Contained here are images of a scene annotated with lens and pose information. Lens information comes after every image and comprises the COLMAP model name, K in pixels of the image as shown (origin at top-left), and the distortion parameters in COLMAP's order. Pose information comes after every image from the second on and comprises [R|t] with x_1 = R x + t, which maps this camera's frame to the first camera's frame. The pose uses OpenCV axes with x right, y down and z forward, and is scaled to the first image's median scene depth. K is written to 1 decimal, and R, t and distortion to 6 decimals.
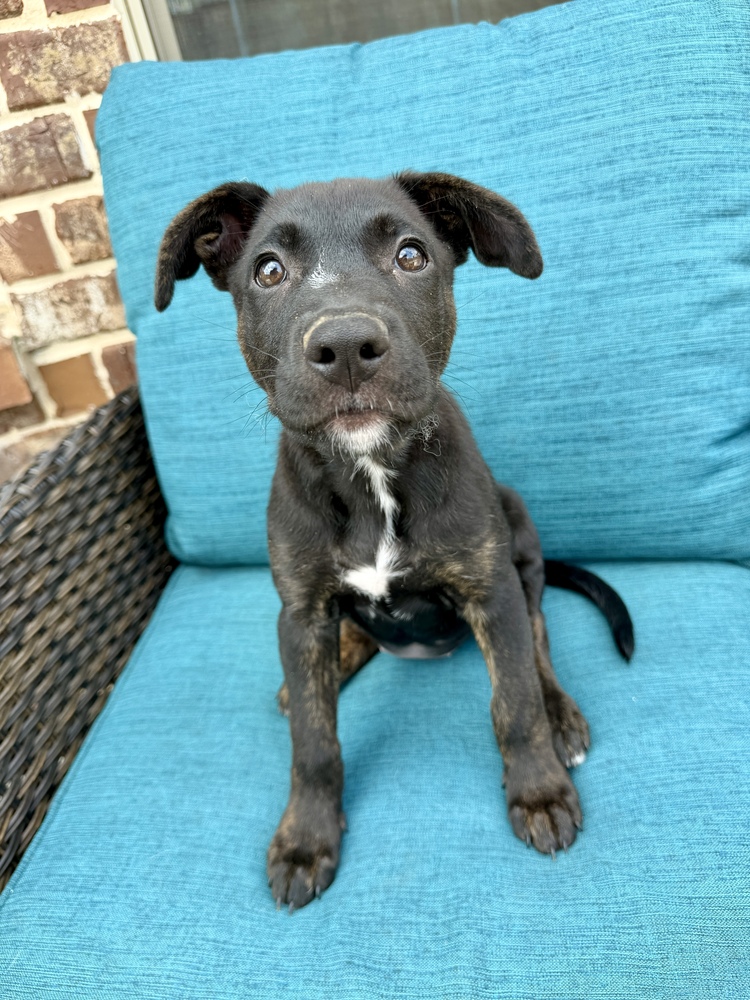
lens RADIAL K [[699.7, 0, 396.2], [0, 699.7, 511.8], [0, 0, 1]] dist [-0.027592, -0.004676]
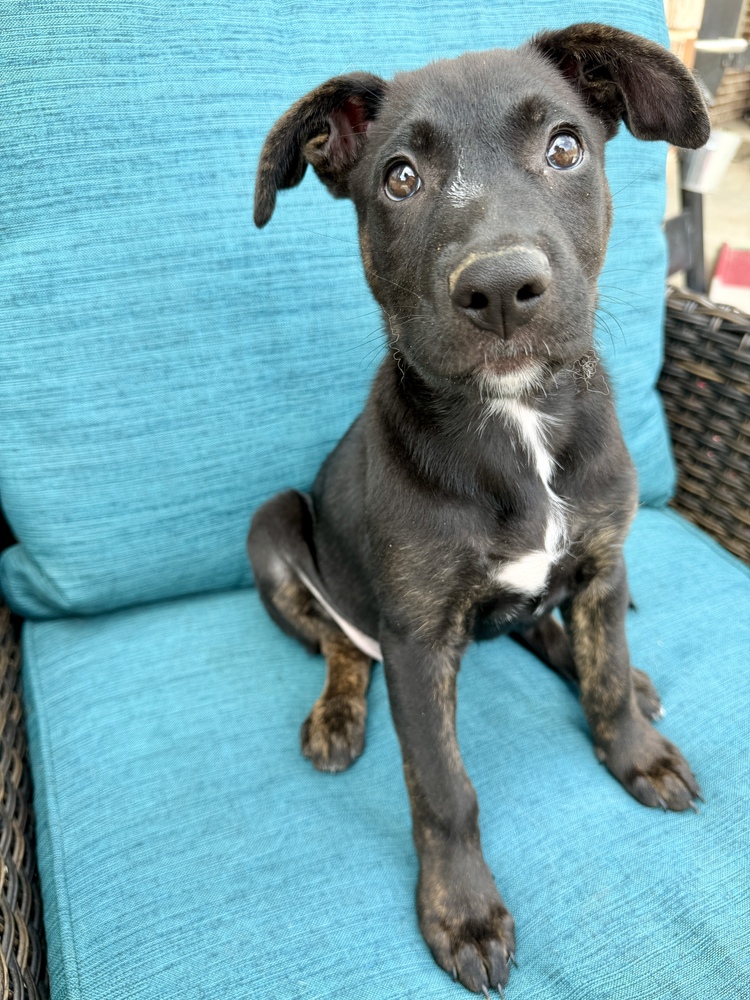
lens RADIAL K [[699.7, 0, 384.8], [0, 699.7, 521.6], [0, 0, 1]] dist [-0.027592, -0.004676]
pose [[0.860304, -0.143881, 0.489055, -0.456050], [0.136351, 0.989336, 0.051206, -0.019026], [-0.491208, 0.022630, 0.870749, 0.281476]]
